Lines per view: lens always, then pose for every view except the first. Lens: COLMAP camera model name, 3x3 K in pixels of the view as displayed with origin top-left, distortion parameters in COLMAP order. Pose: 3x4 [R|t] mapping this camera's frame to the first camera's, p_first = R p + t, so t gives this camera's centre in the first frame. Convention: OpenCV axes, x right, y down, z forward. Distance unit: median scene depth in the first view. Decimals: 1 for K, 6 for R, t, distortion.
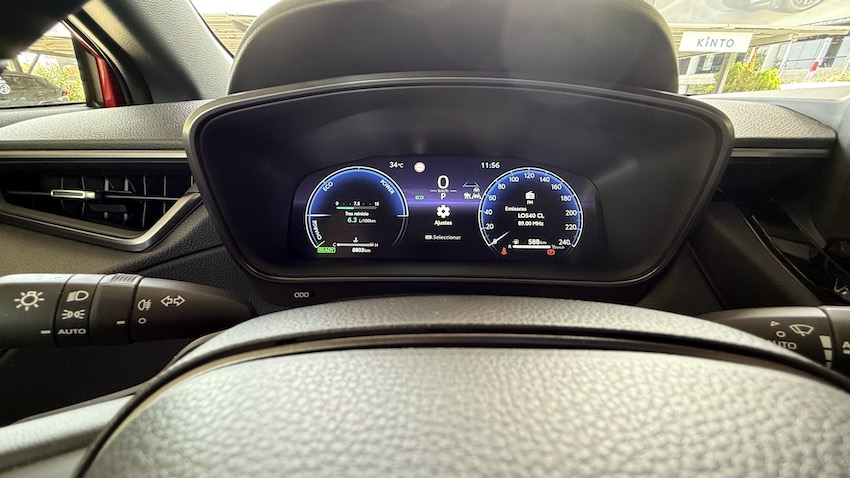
lens RADIAL K [[339.5, 0, 425.0], [0, 339.5, 239.0], [0, 0, 1]] dist [0.000999, 0.000075]
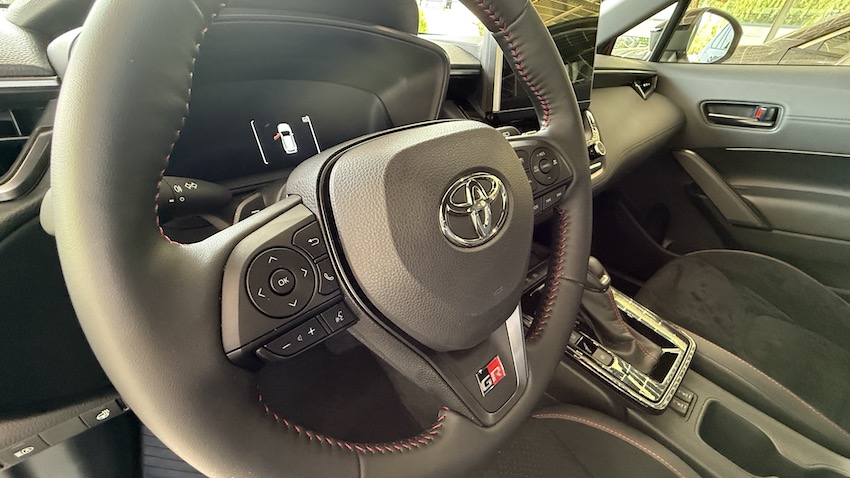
lens RADIAL K [[339.5, 0, 425.0], [0, 339.5, 239.0], [0, 0, 1]] dist [0.000999, 0.000075]
pose [[0.697975, -0.325641, 0.637800, -0.741648], [0.205353, 0.944240, 0.257373, 0.117849], [-0.686048, -0.048665, 0.725927, -0.363302]]
